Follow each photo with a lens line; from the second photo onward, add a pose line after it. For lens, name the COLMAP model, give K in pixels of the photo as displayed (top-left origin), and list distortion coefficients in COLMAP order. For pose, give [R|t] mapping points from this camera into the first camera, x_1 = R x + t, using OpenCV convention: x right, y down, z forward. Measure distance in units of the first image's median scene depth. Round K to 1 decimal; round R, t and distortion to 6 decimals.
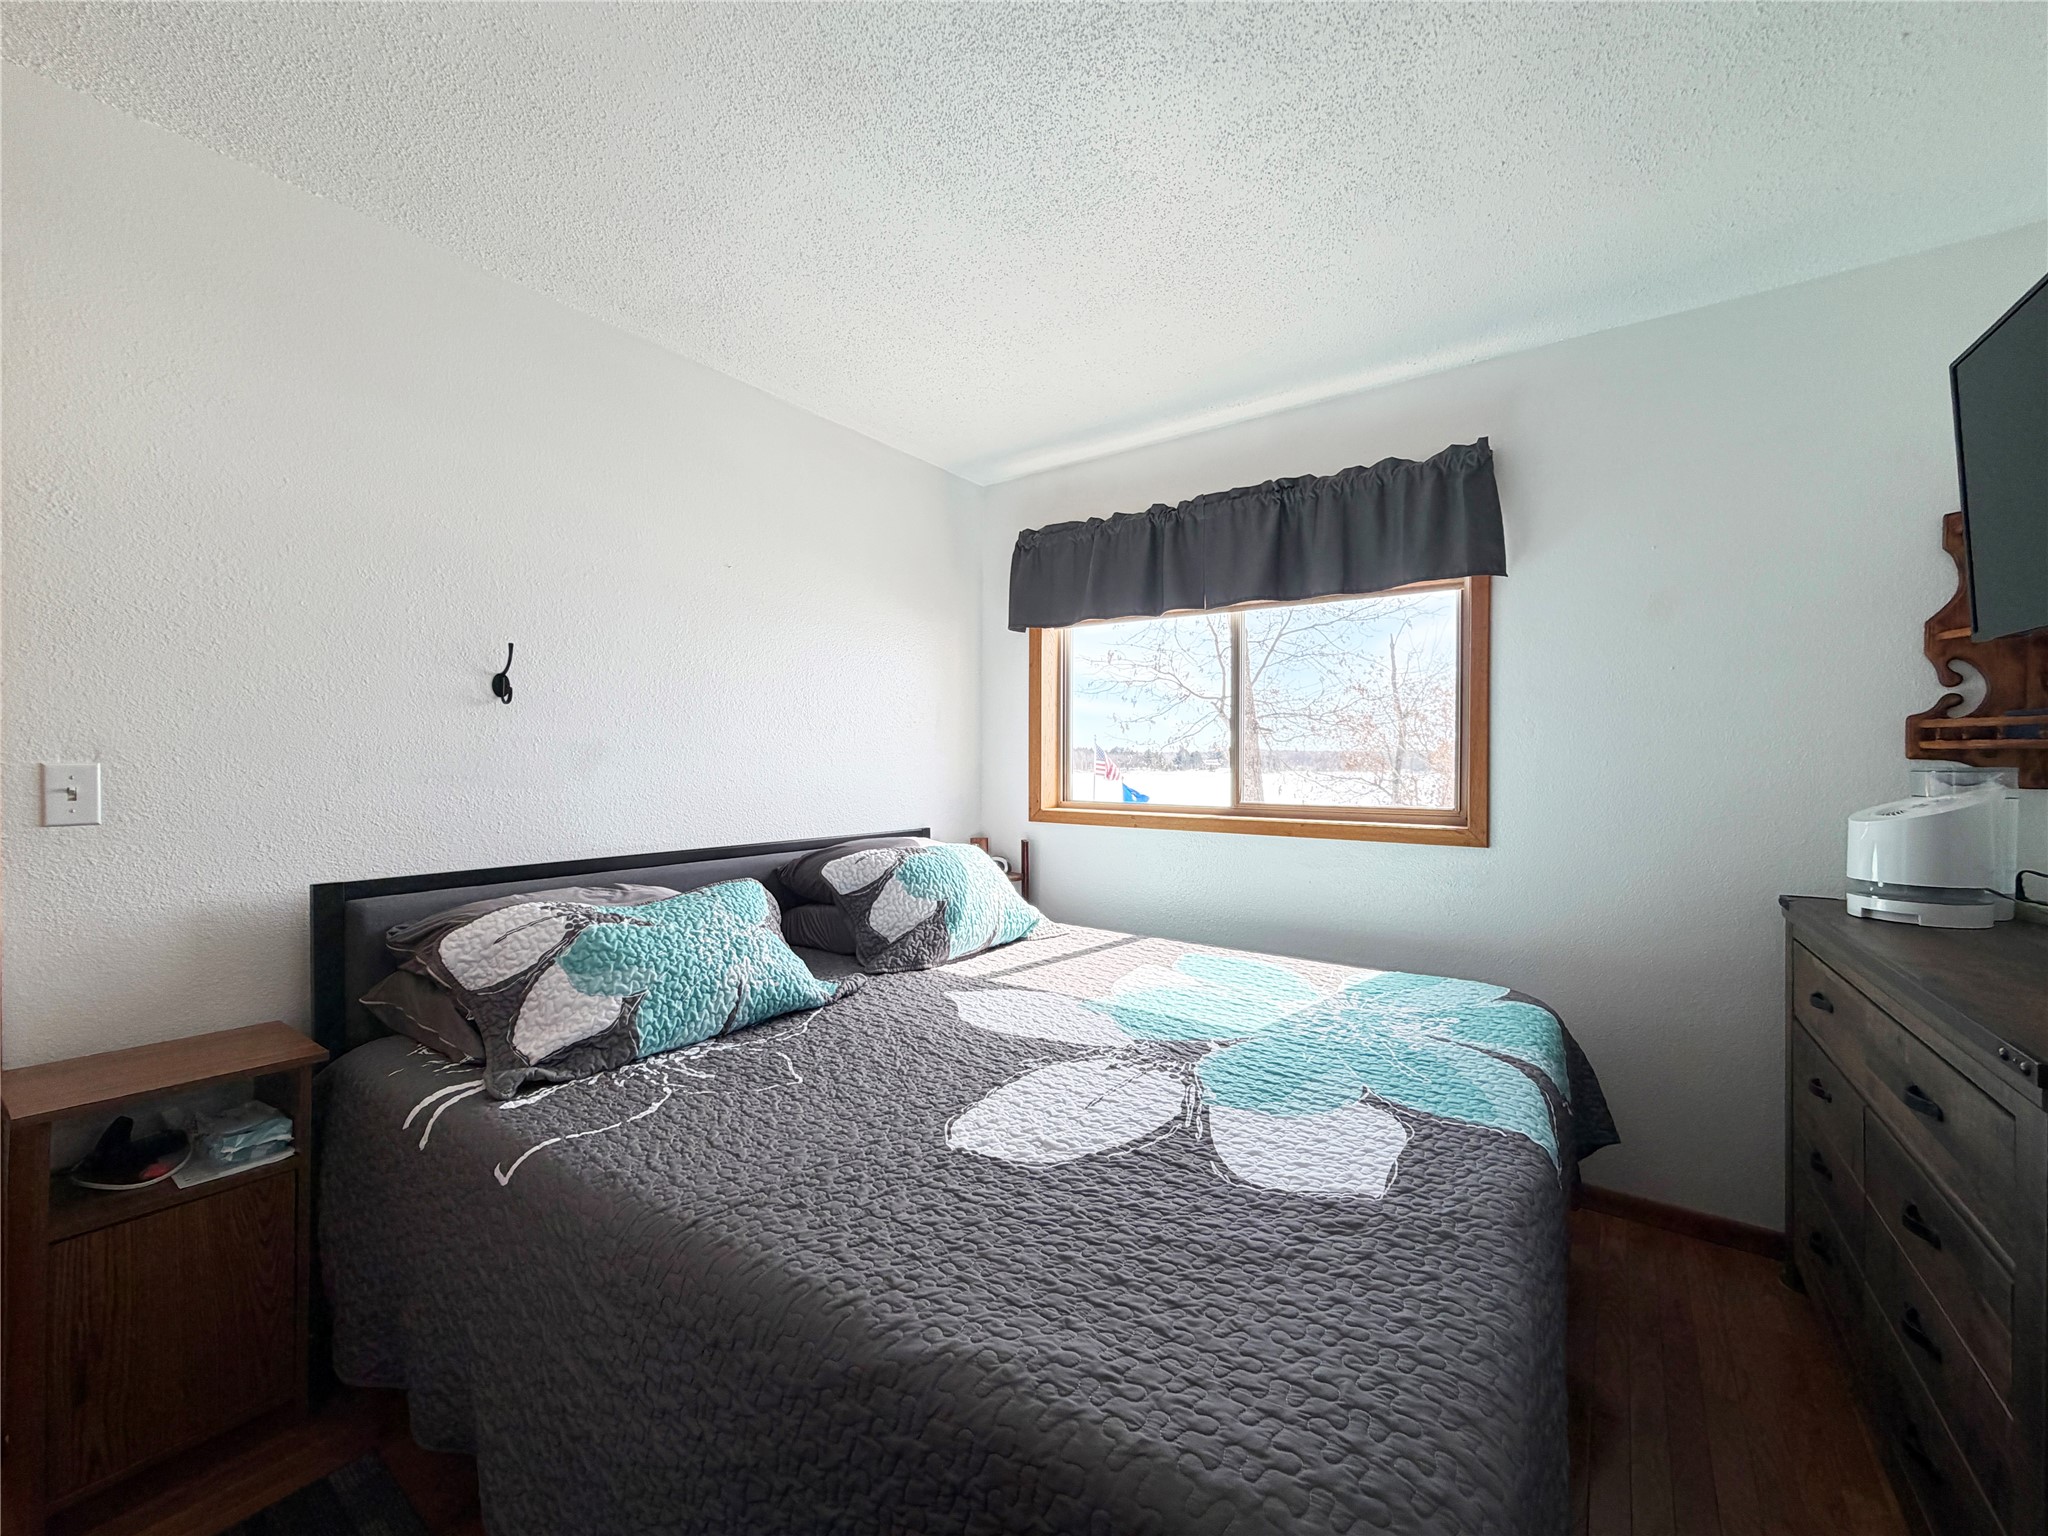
lens RADIAL K [[813.2, 0, 1022.4], [0, 813.2, 770.1], [0, 0, 1]] dist [0.000613, -0.000791]
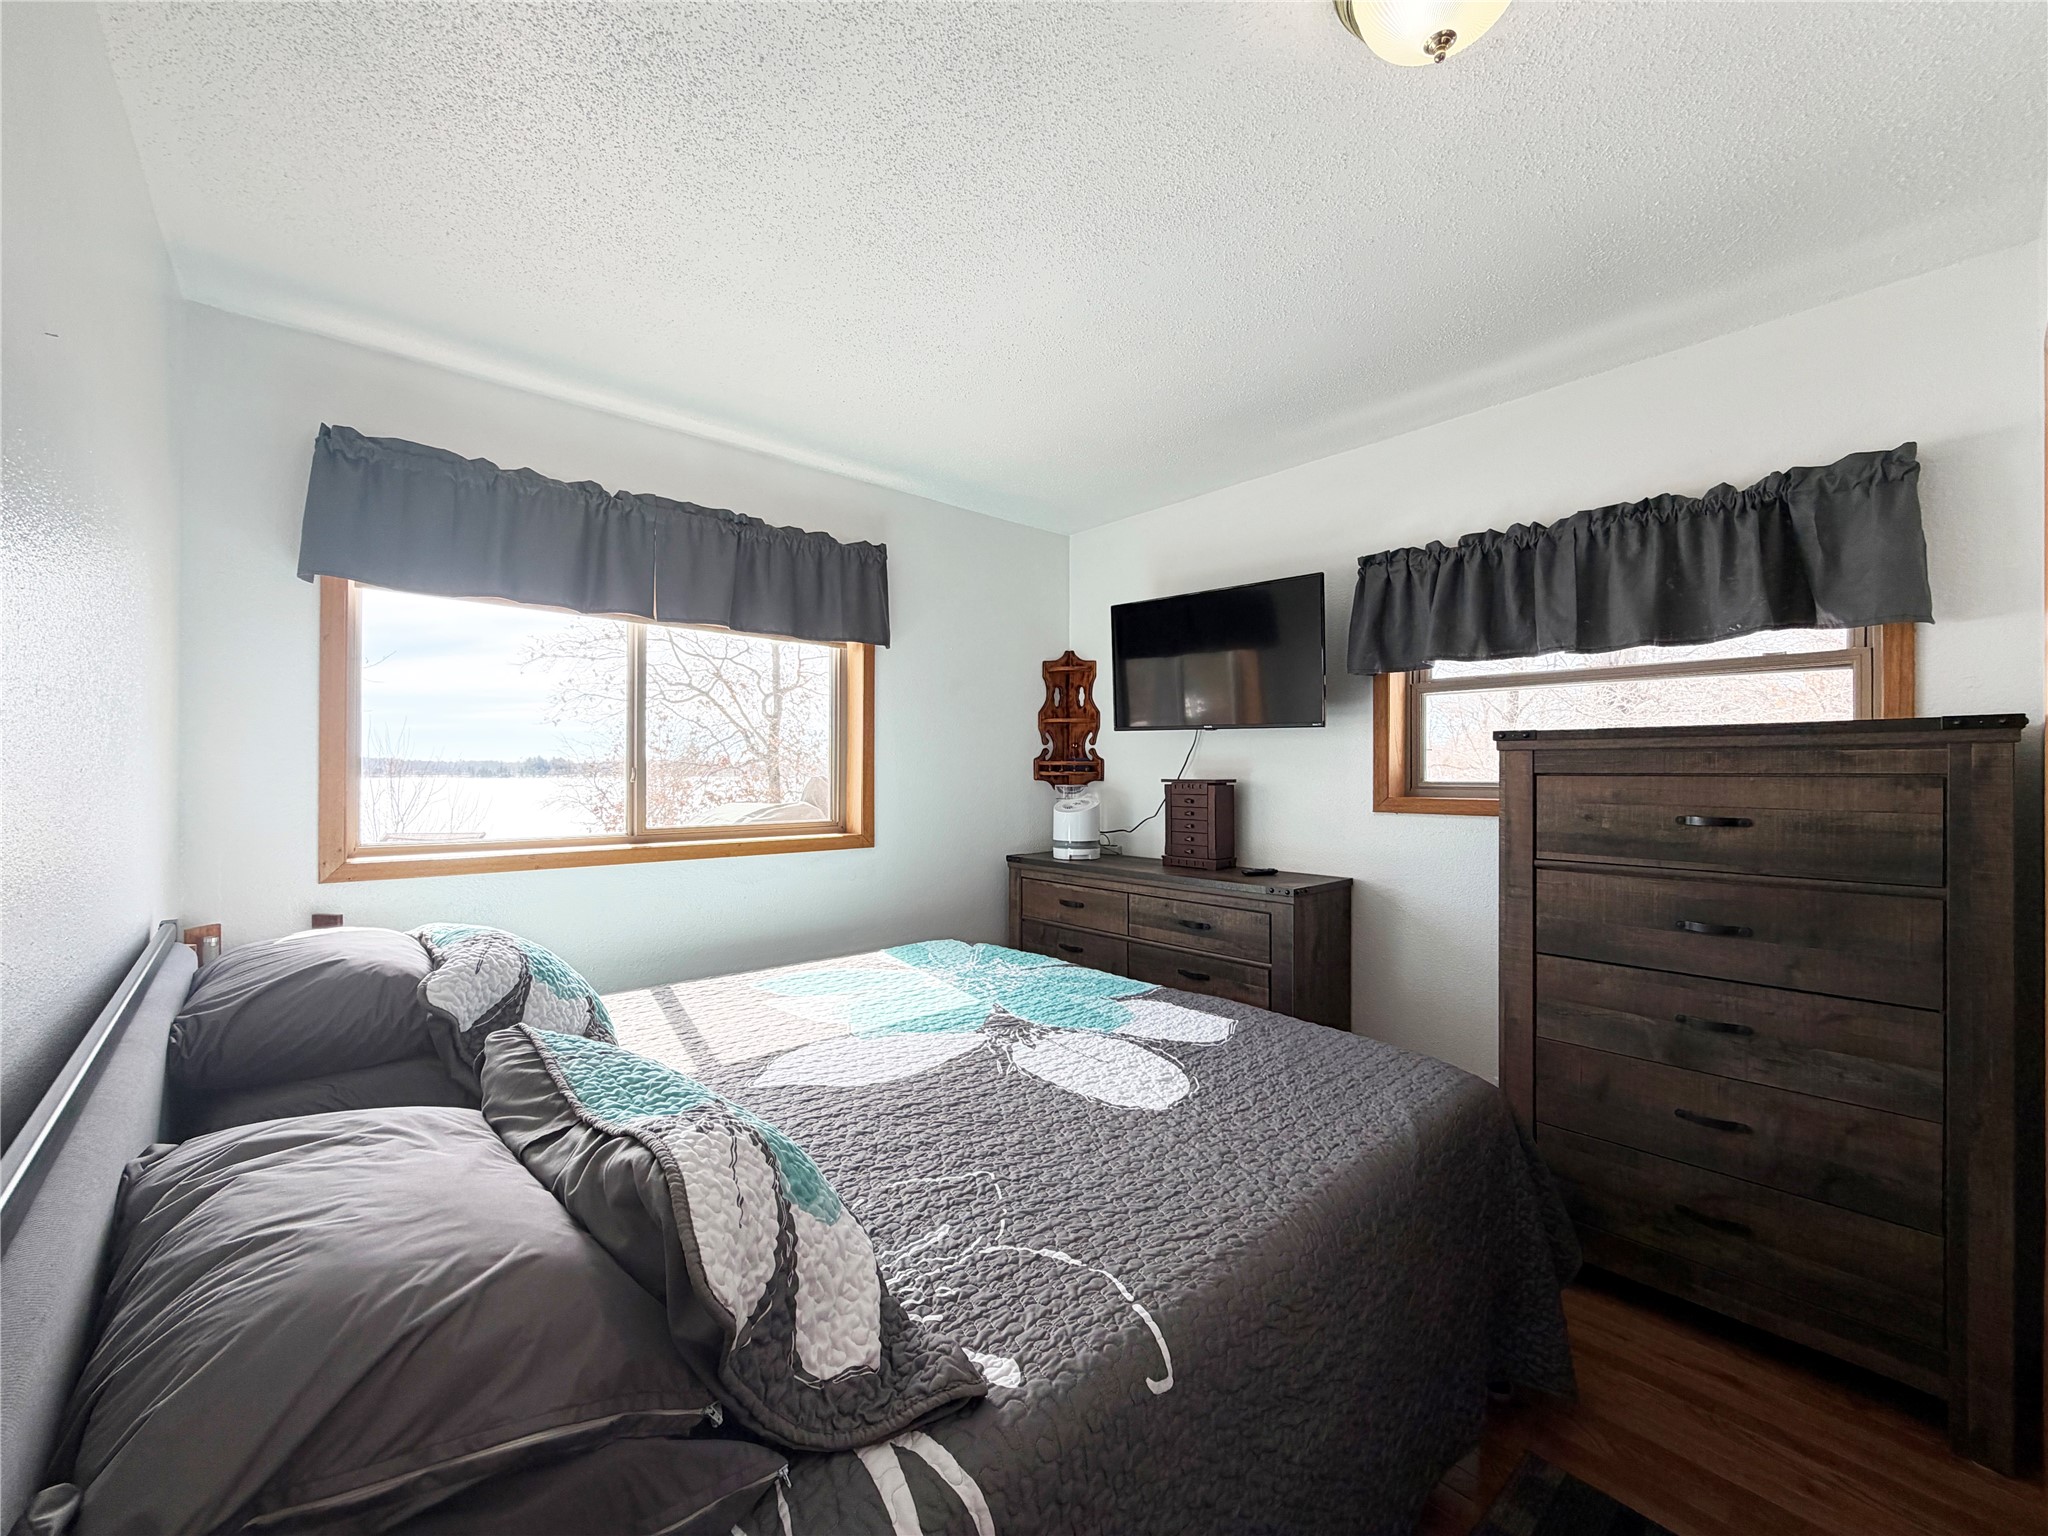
lens RADIAL K [[813.2, 0, 1014.4], [0, 813.2, 771.7], [0, 0, 1]] dist [0.000613, -0.000791]
pose [[0.226961, -0.003926, 0.973896, -0.885411], [0.006105, 0.999978, 0.002609, -0.040748], [-0.973885, 0.005354, 0.226980, 0.609567]]
